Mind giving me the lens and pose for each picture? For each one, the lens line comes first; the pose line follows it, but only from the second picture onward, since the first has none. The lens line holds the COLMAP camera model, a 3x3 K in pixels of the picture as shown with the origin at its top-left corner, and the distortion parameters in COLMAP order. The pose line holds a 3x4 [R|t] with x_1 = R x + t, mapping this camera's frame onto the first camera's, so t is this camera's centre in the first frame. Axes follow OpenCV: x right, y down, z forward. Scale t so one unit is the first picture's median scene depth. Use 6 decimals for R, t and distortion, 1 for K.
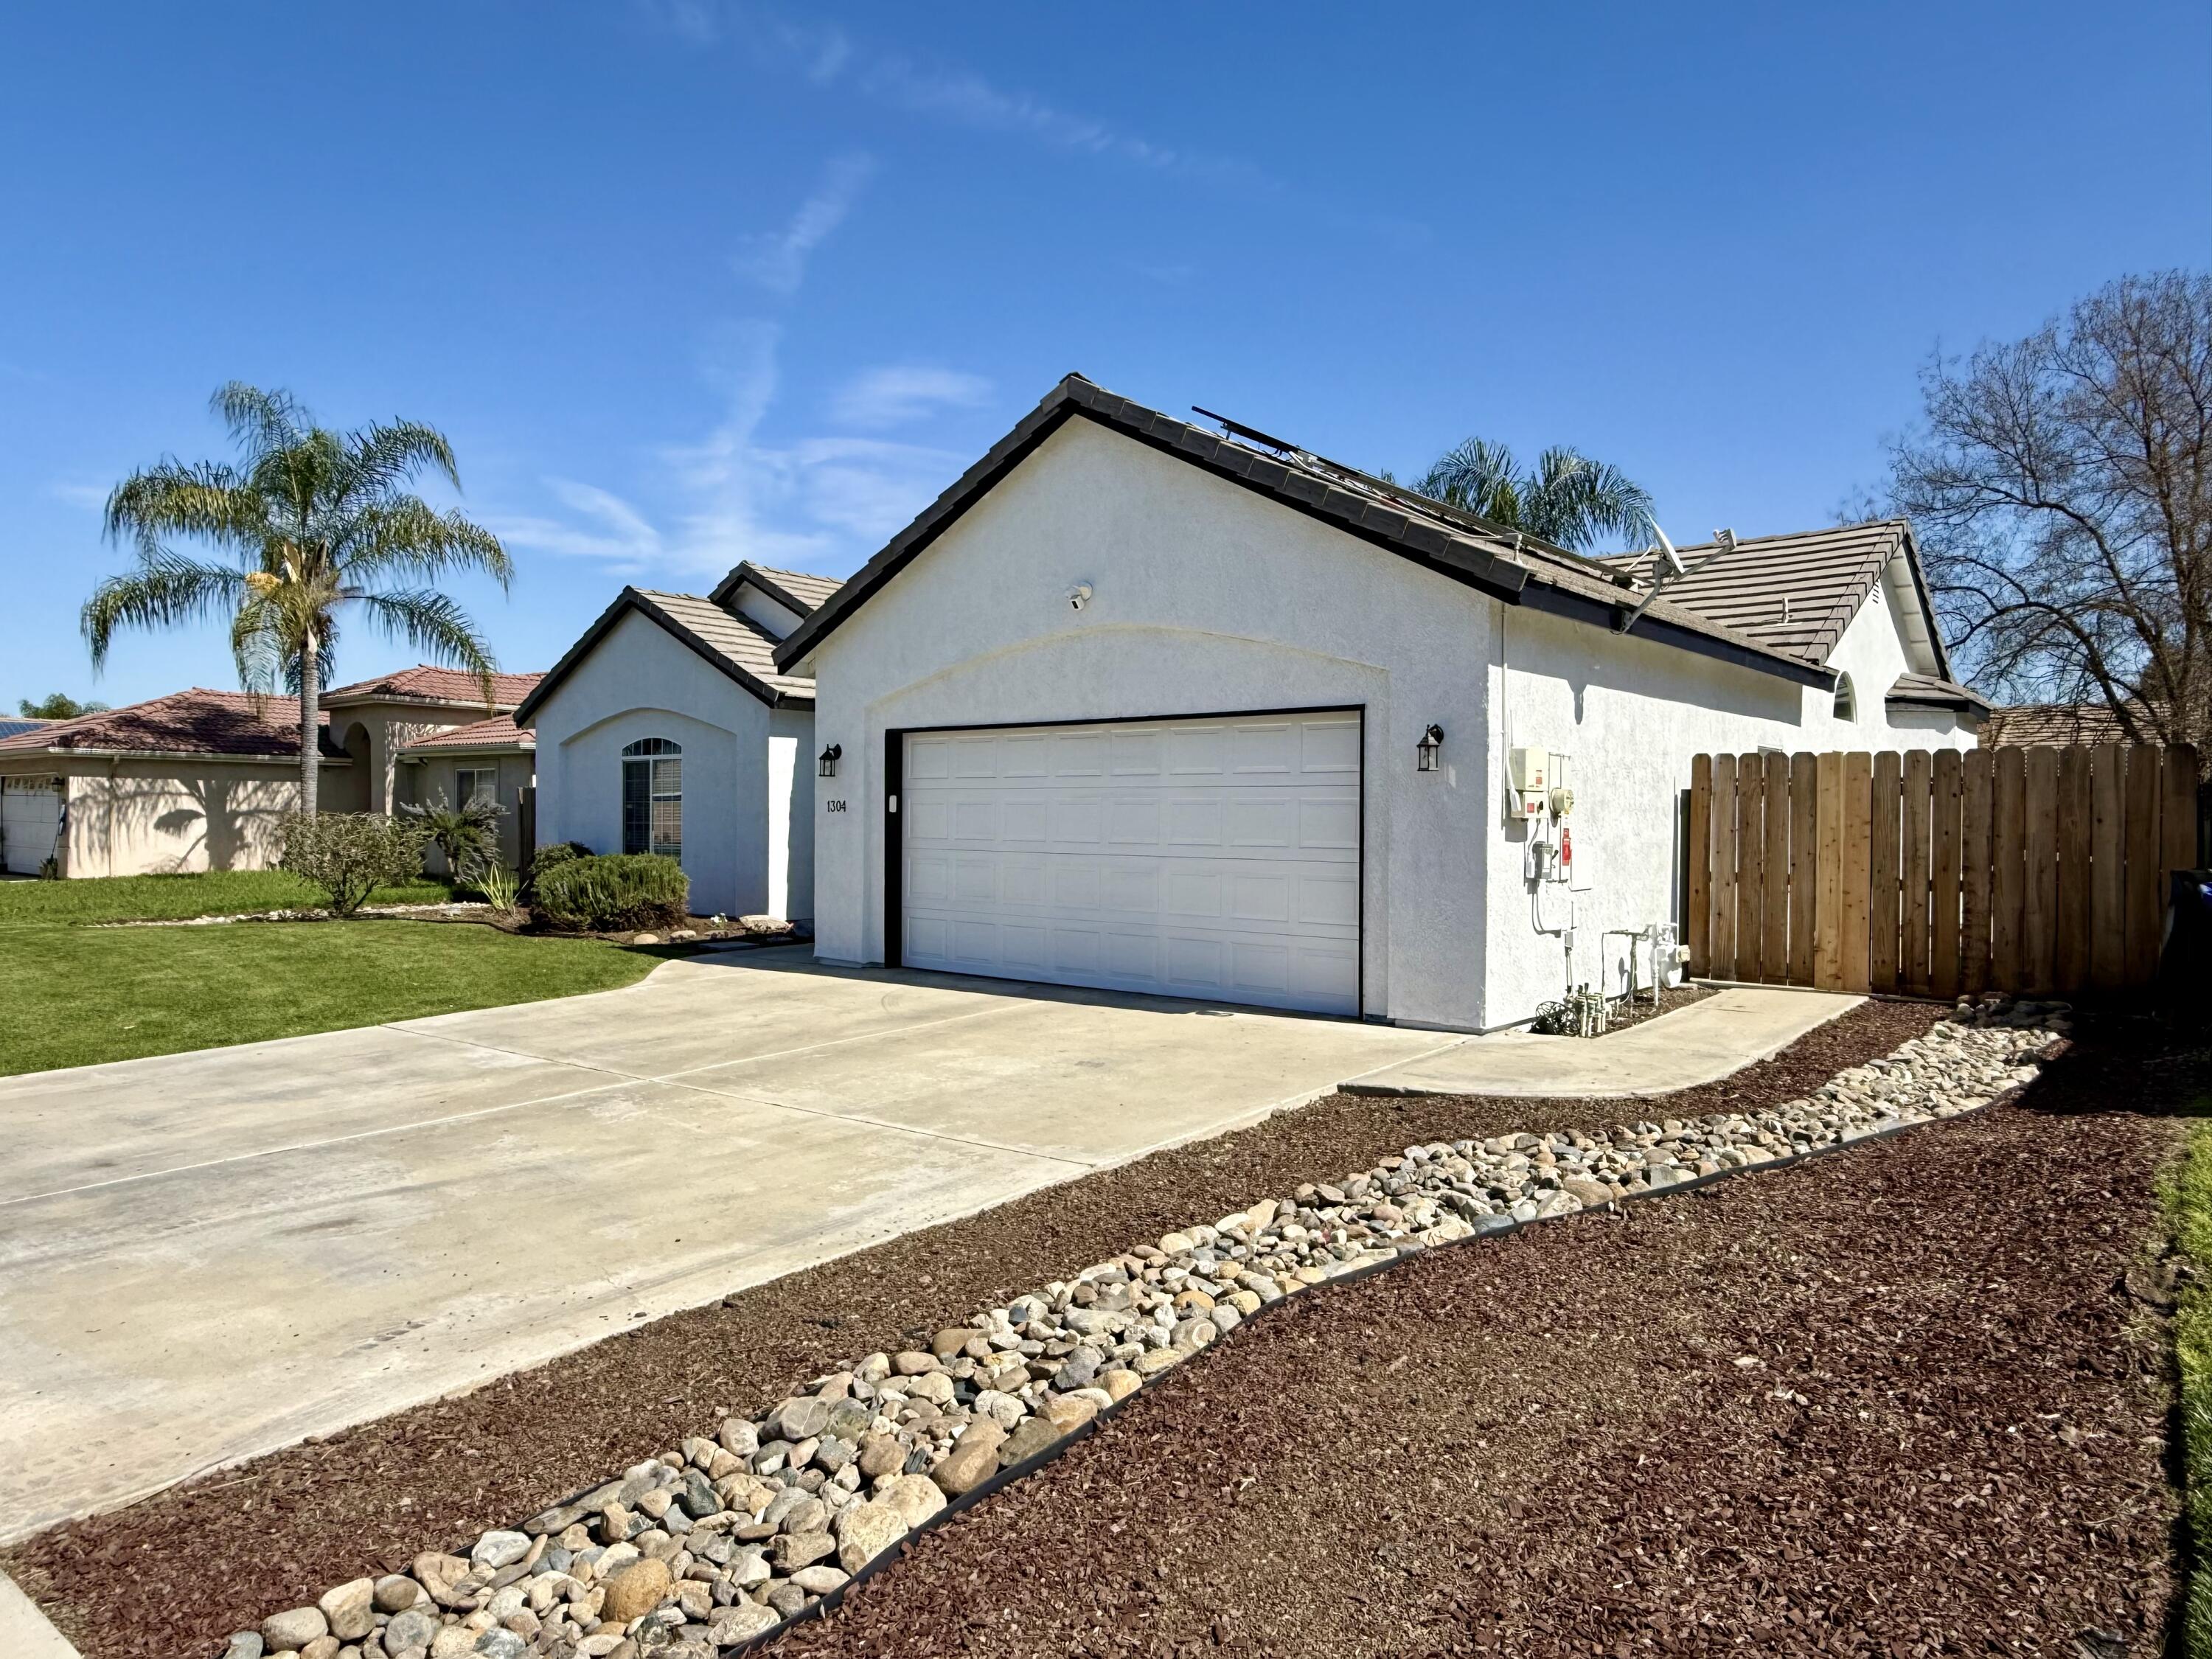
lens RADIAL K [[1421.1, 0, 1116.6], [0, 1421.1, 835.7], [0, 0, 1]] dist [0.003982, -0.001123]
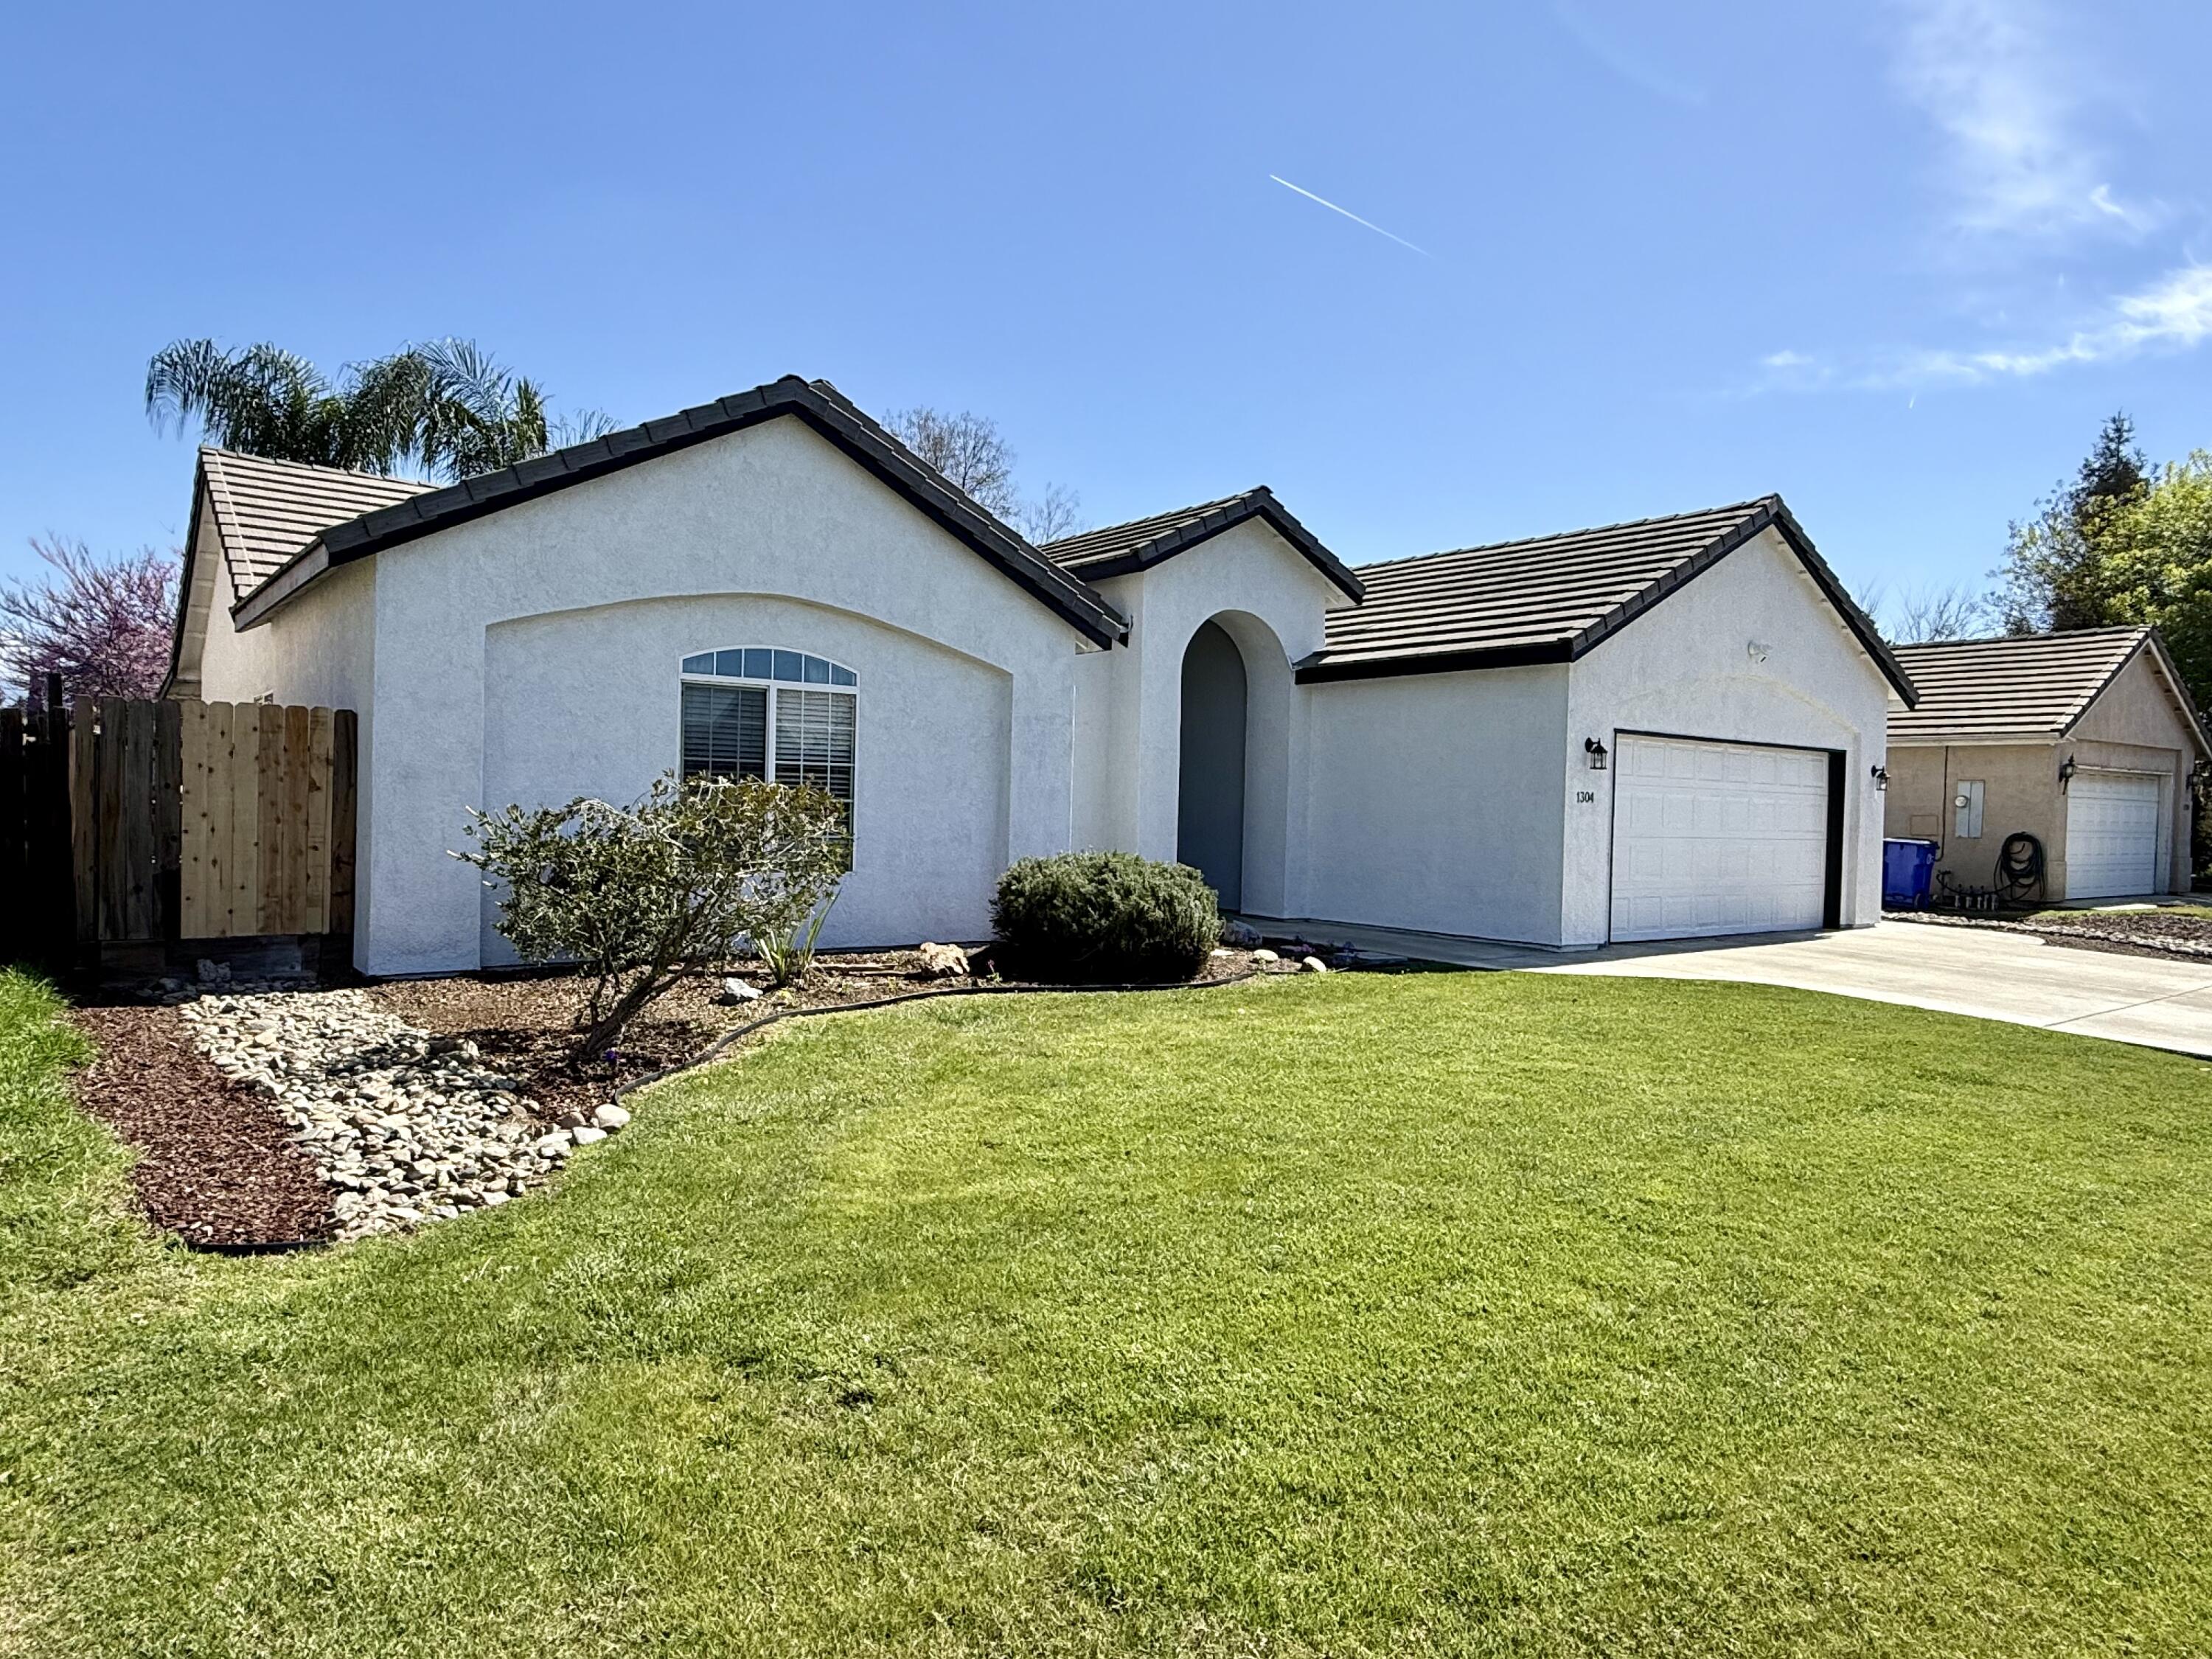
lens RADIAL K [[1391.0, 0, 1100.7], [0, 1391.0, 837.8], [0, 0, 1]] dist [0.001029, -0.000174]
pose [[0.219005, -0.023152, 0.975449, -1.021288], [-0.010585, 0.999603, 0.026102, -0.011070], [-0.975666, -0.016042, 0.218673, 0.906006]]
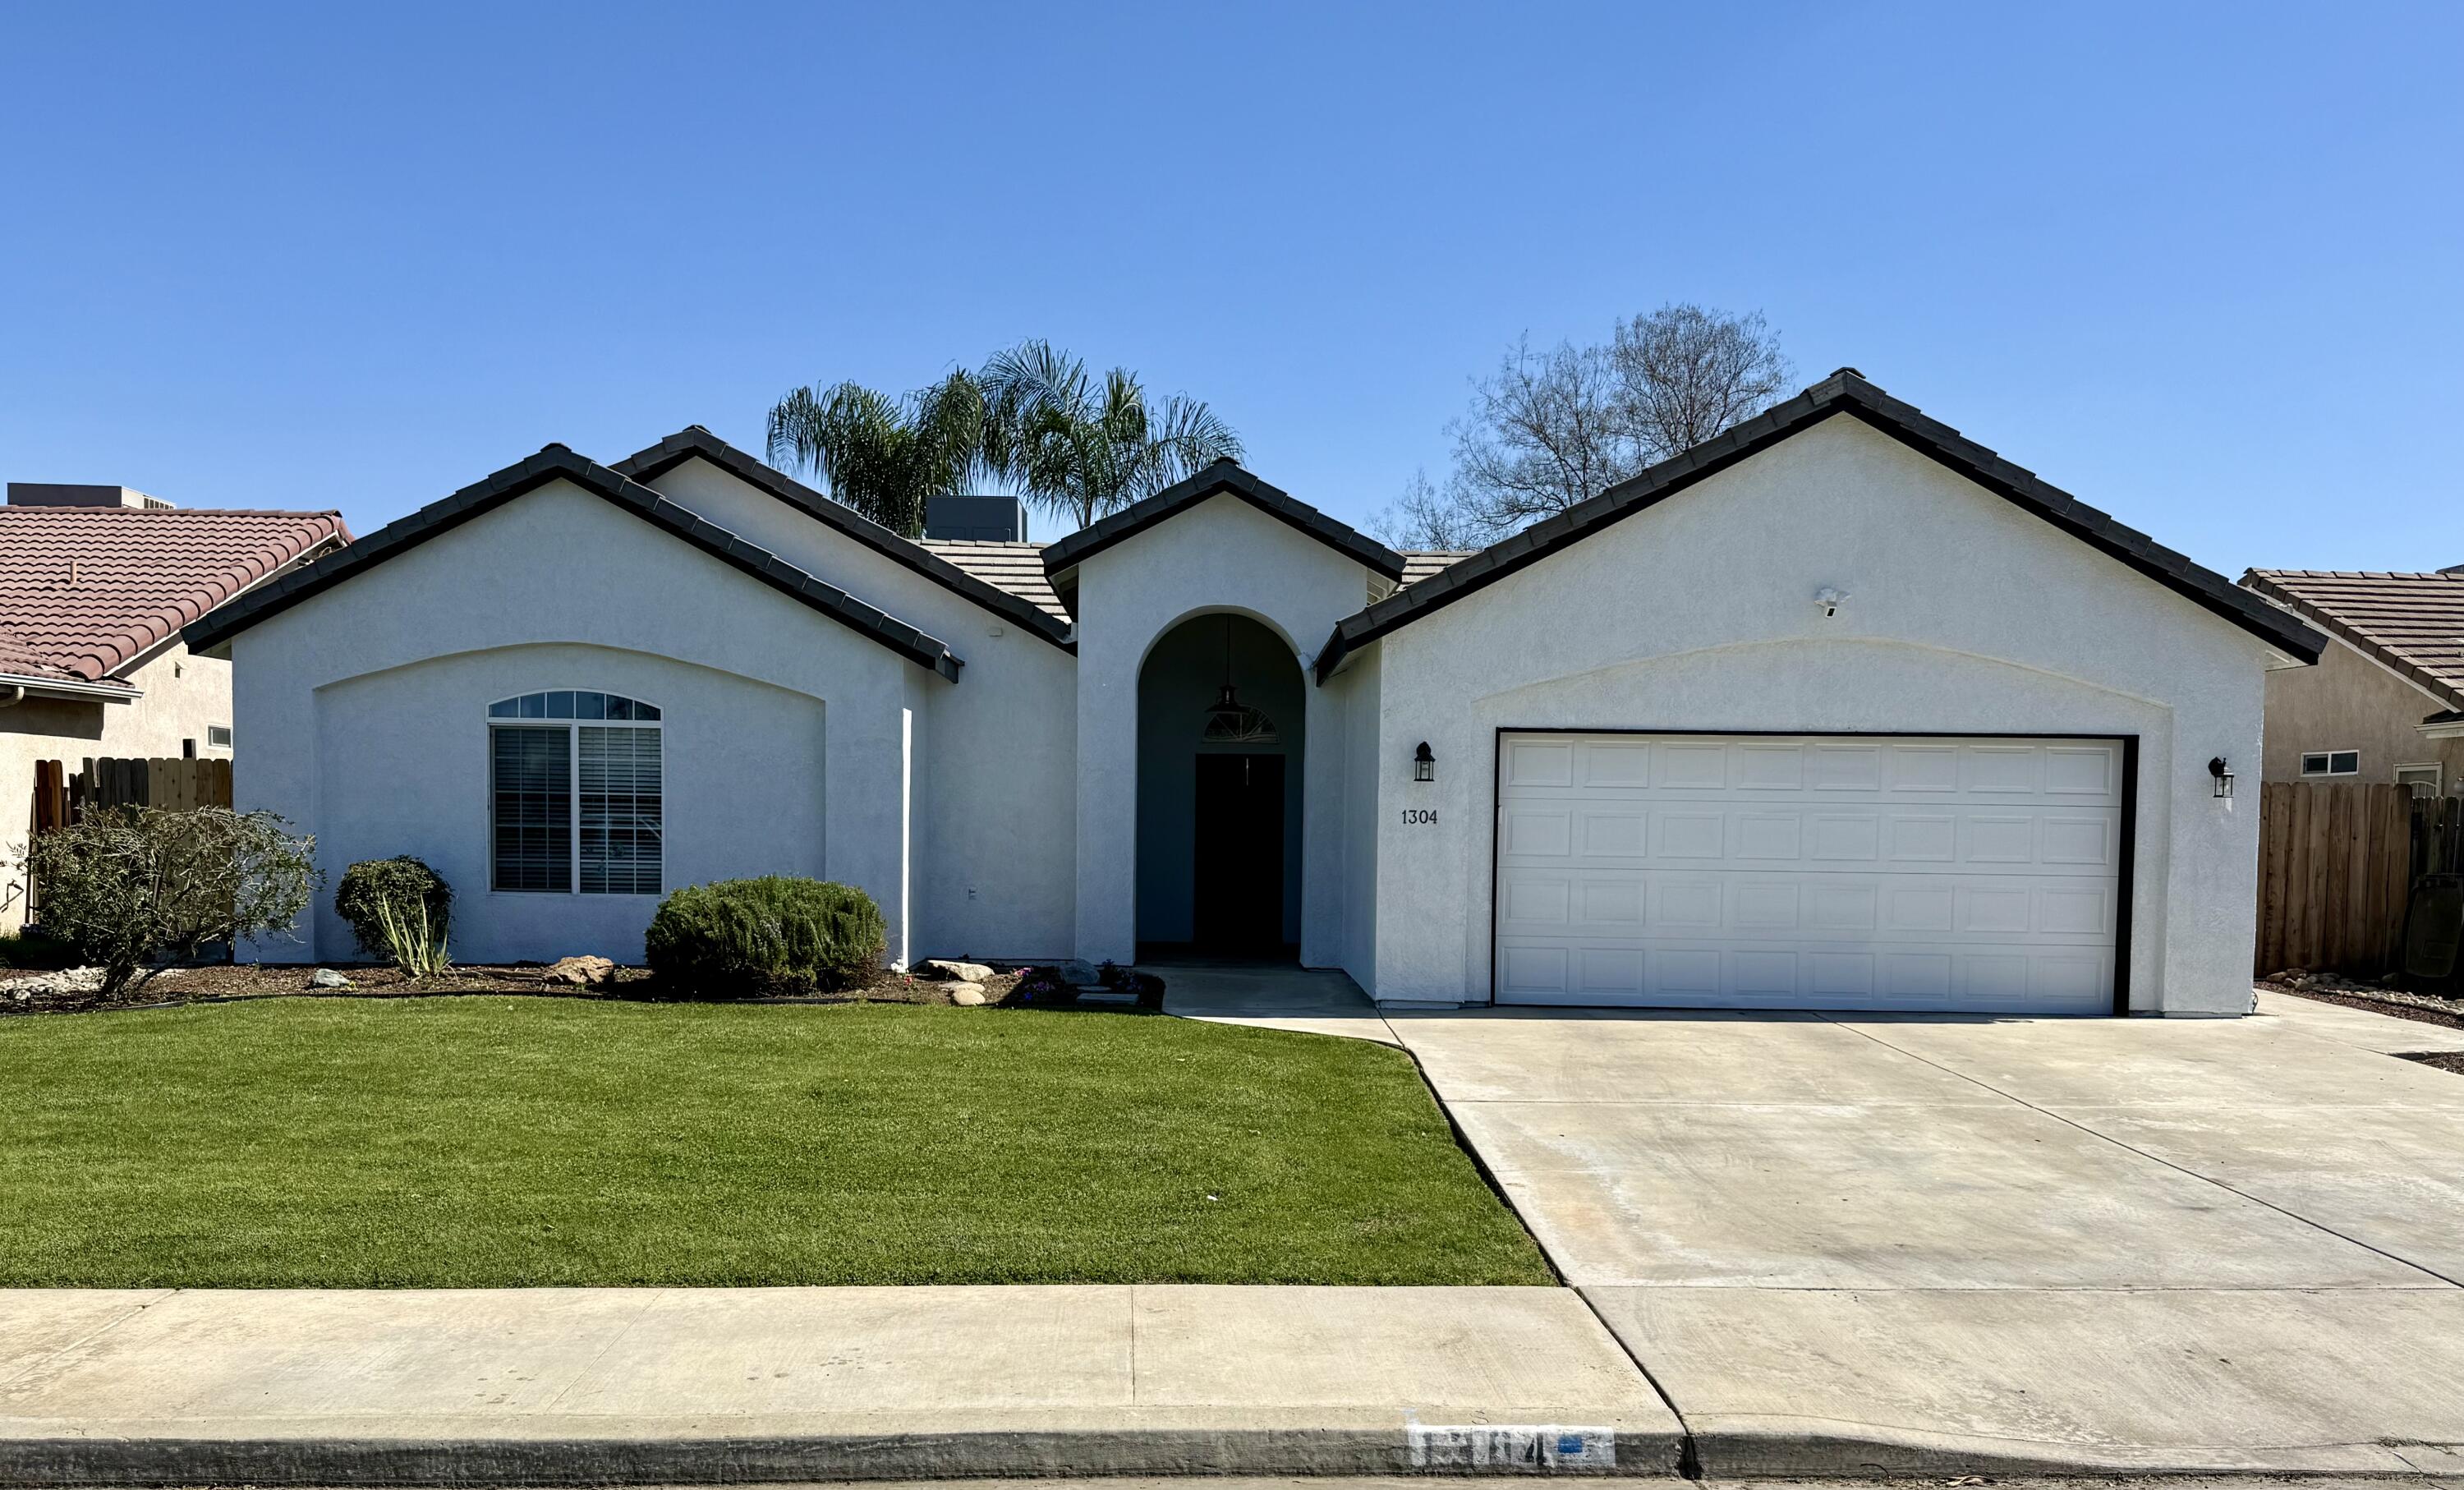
lens RADIAL K [[1934.3, 0, 1255.7], [0, 1934.3, 966.3], [0, 0, 1]] dist [0.057187, -0.012510]
pose [[0.751129, -0.043016, 0.658752, -0.818164], [-0.002774, 0.997660, 0.068309, -0.008306], [-0.660150, -0.053136, 0.749252, 0.173975]]
